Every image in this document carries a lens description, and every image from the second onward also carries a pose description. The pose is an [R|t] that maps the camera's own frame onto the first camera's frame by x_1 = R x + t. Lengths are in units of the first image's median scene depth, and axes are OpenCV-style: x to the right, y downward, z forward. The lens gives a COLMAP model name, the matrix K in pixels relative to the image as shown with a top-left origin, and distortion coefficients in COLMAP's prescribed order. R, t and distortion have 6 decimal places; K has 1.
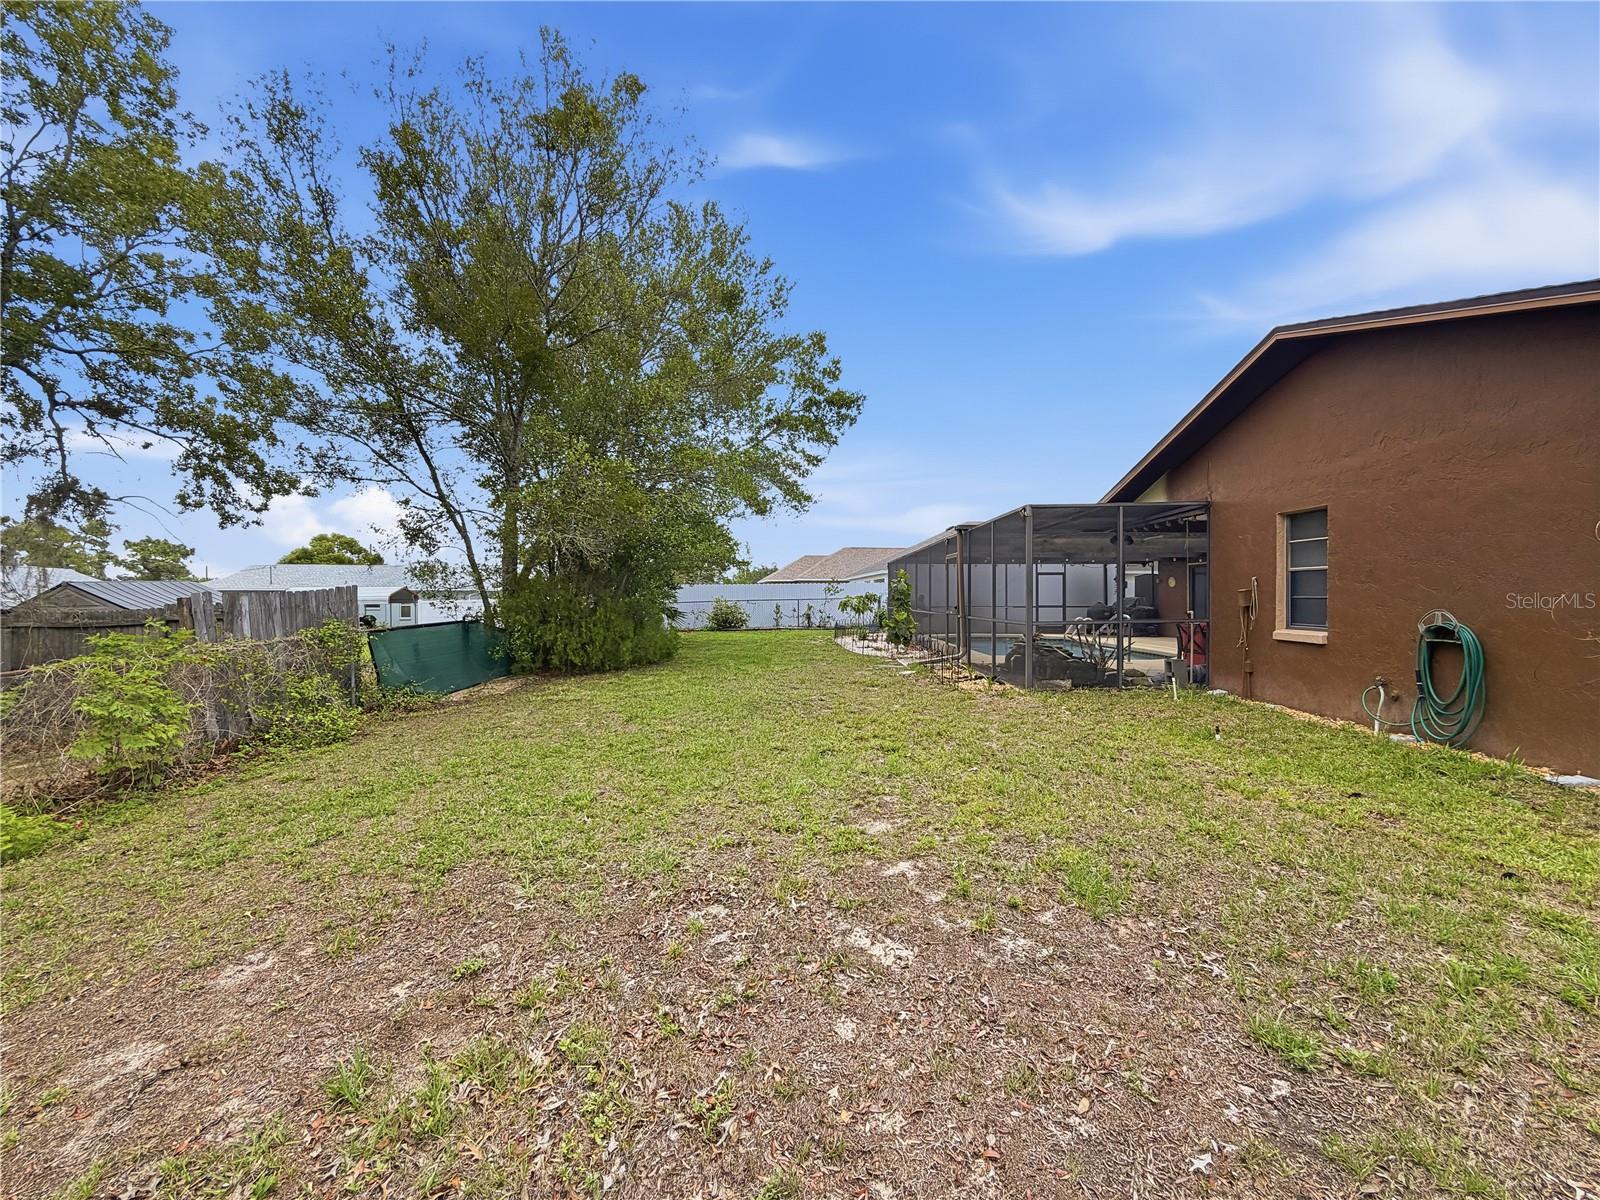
lens RADIAL K [[636.3, 0, 803.0], [0, 636.3, 594.2], [0, 0, 1]] dist [-0.001728, 0.000820]
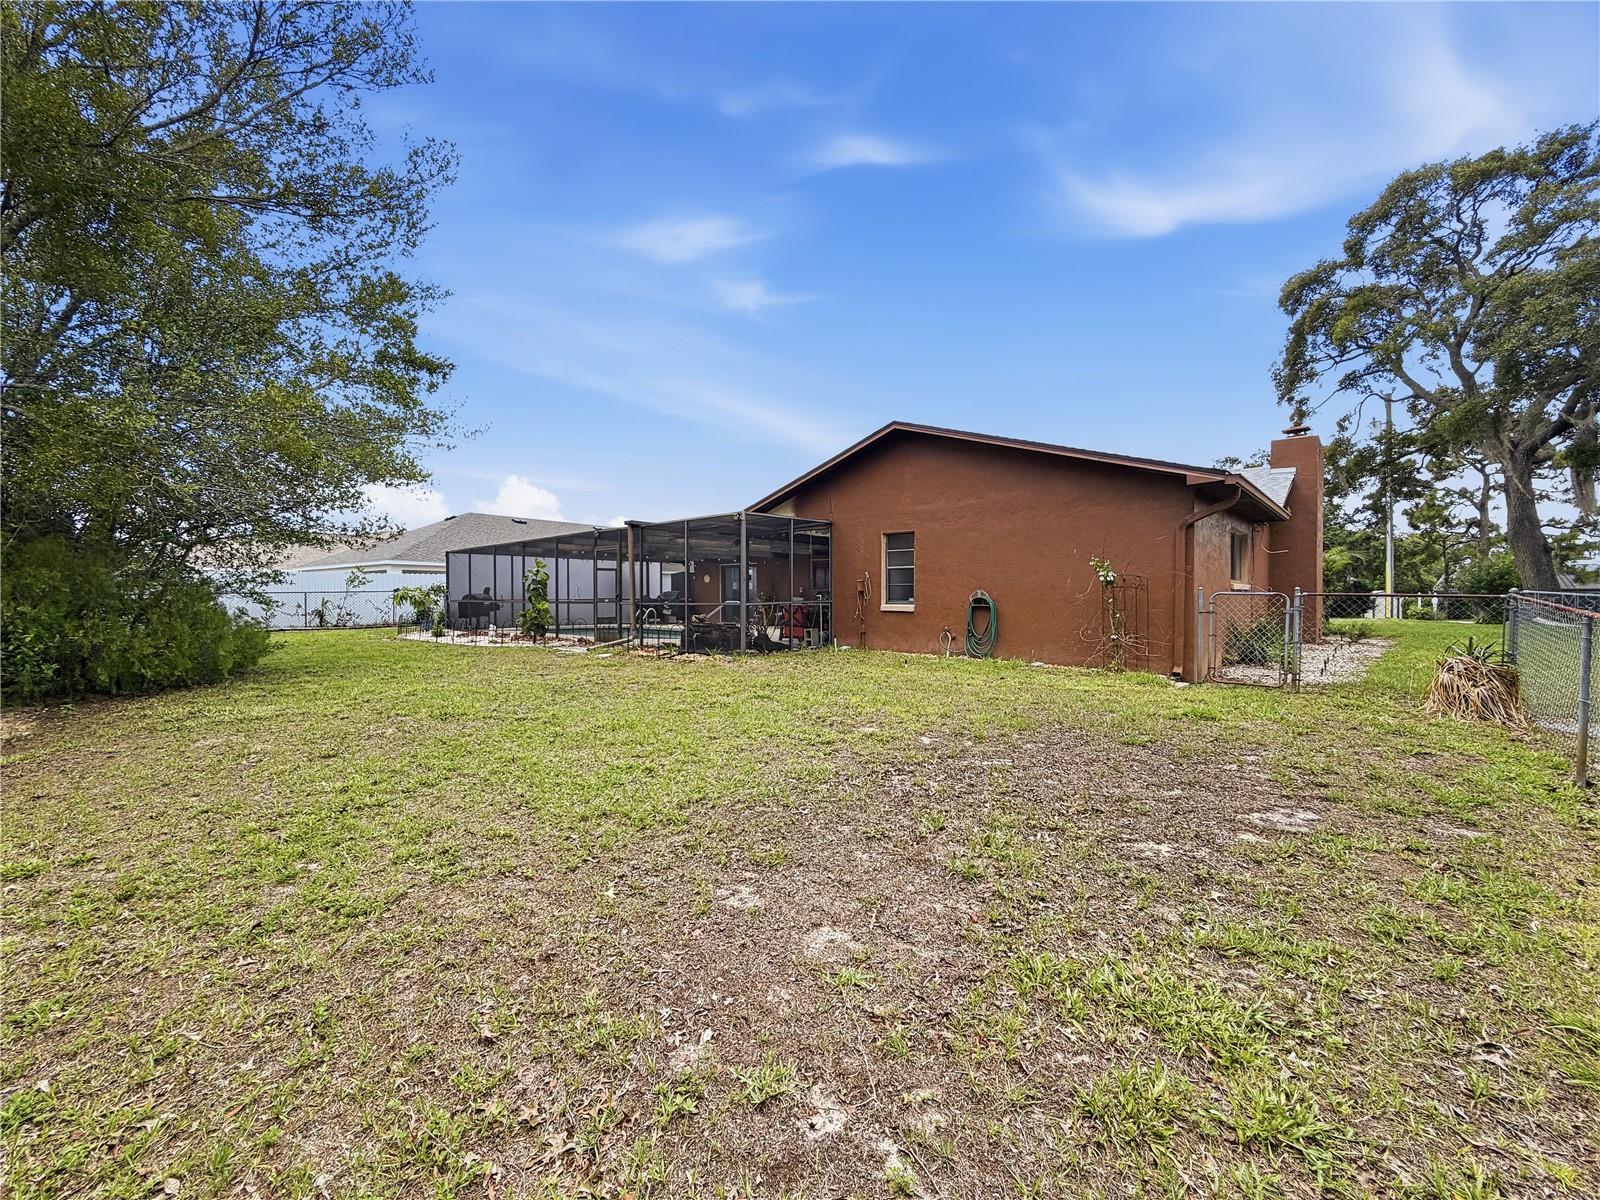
lens RADIAL K [[636.3, 0, 798.6], [0, 636.3, 599.9], [0, 0, 1]] dist [-0.001728, 0.000820]
pose [[0.663351, -0.004855, 0.748293, -0.535207], [-0.002141, 0.999963, 0.008385, 0.026562], [-0.748305, -0.007165, 0.663316, 0.072446]]
